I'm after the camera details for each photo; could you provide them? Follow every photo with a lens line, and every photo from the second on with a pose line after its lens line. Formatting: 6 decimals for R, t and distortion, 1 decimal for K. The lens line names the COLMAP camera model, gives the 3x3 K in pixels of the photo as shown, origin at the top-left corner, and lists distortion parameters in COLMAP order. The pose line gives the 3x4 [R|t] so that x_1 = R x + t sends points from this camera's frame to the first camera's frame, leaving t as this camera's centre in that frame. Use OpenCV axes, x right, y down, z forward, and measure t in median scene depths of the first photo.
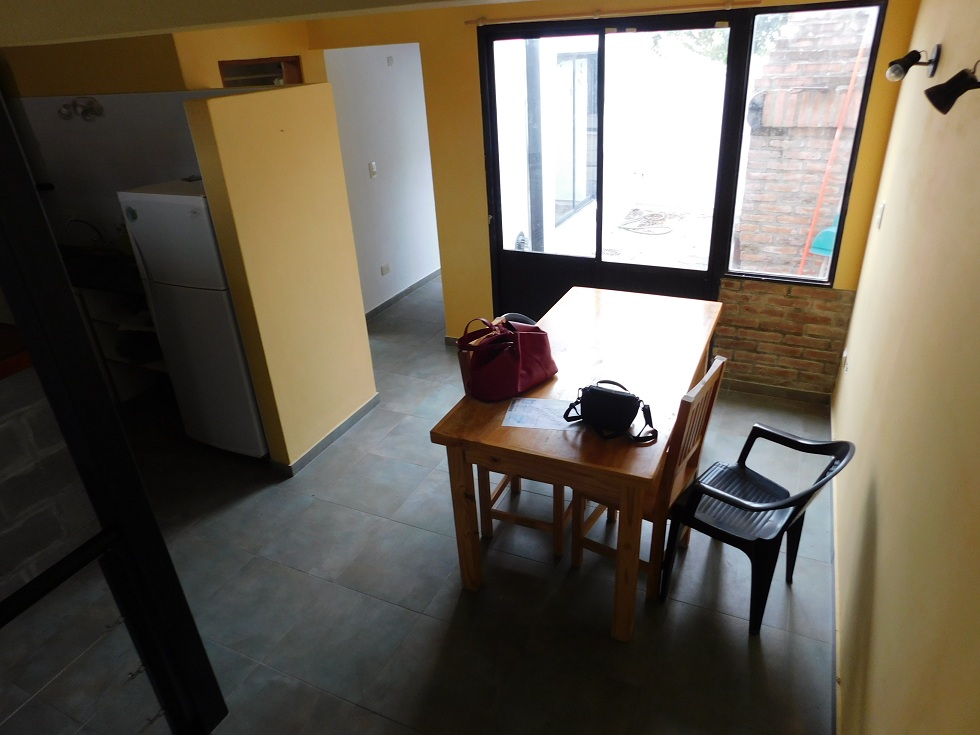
lens RADIAL K [[648.2, 0, 490.0], [0, 648.2, 367.5], [0, 0, 1]] dist [-0.076852, 0.058918]
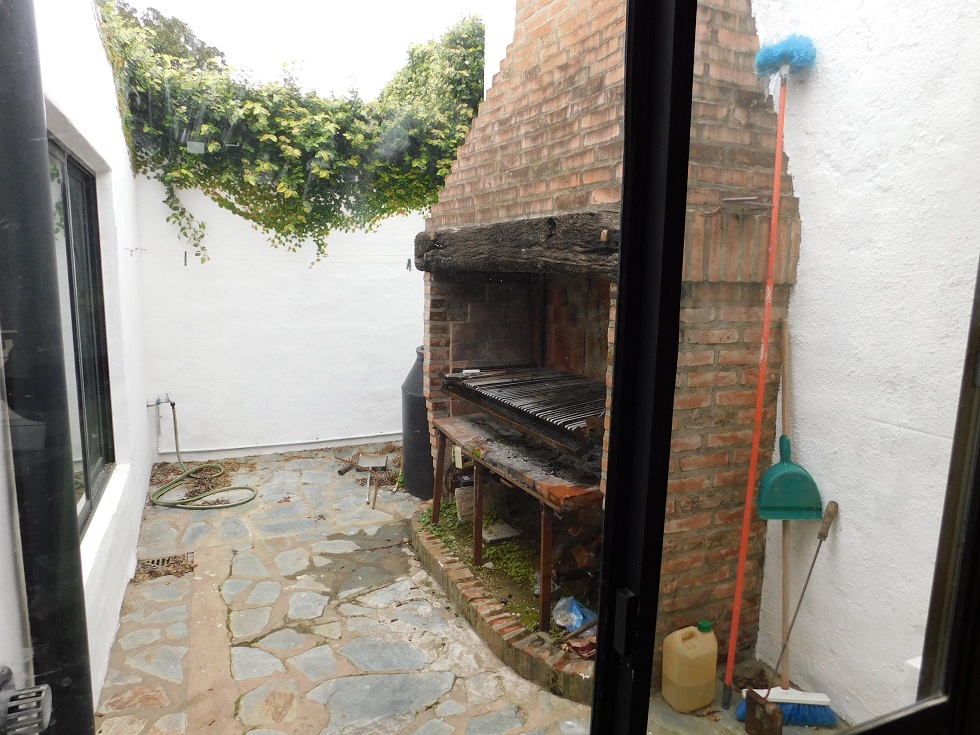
lens RADIAL K [[648.2, 0, 490.0], [0, 648.2, 367.5], [0, 0, 1]] dist [-0.076852, 0.058918]
pose [[0.656117, -0.048957, 0.753069, -0.009850], [0.289588, 0.937832, -0.191337, -0.273119], [-0.696885, 0.343619, 0.629505, 0.837555]]
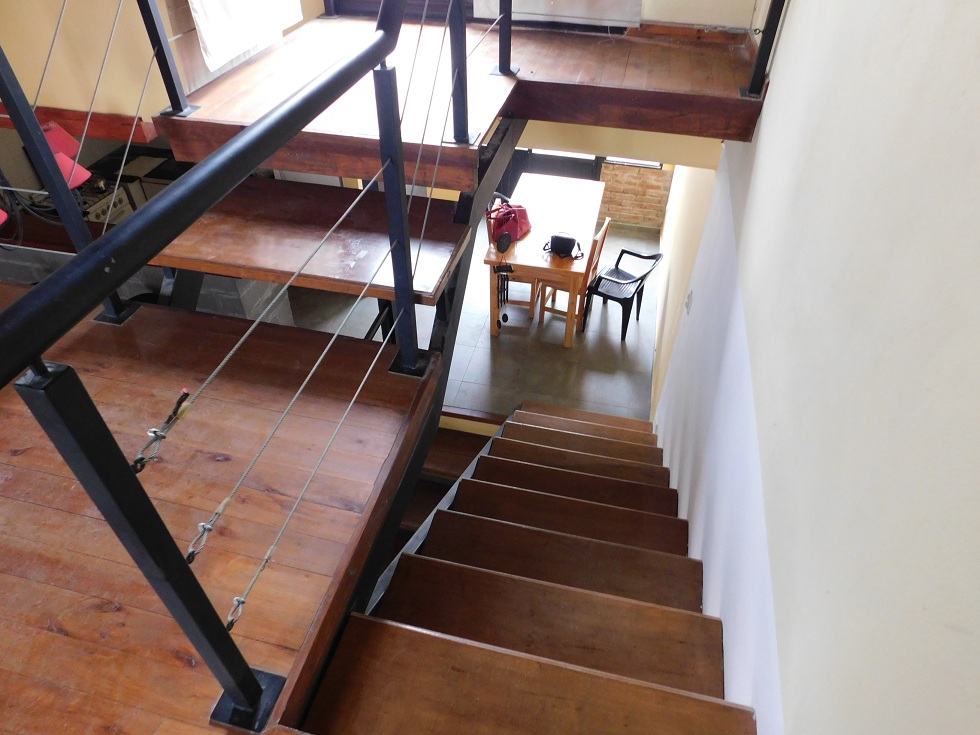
lens RADIAL K [[648.2, 0, 490.0], [0, 648.2, 367.5], [0, 0, 1]] dist [-0.076852, 0.058918]
pose [[0.976931, -0.097177, 0.190165, -0.367437], [0.045778, 0.965064, 0.257985, -0.079361], [-0.208591, -0.243328, 0.947249, -0.821741]]
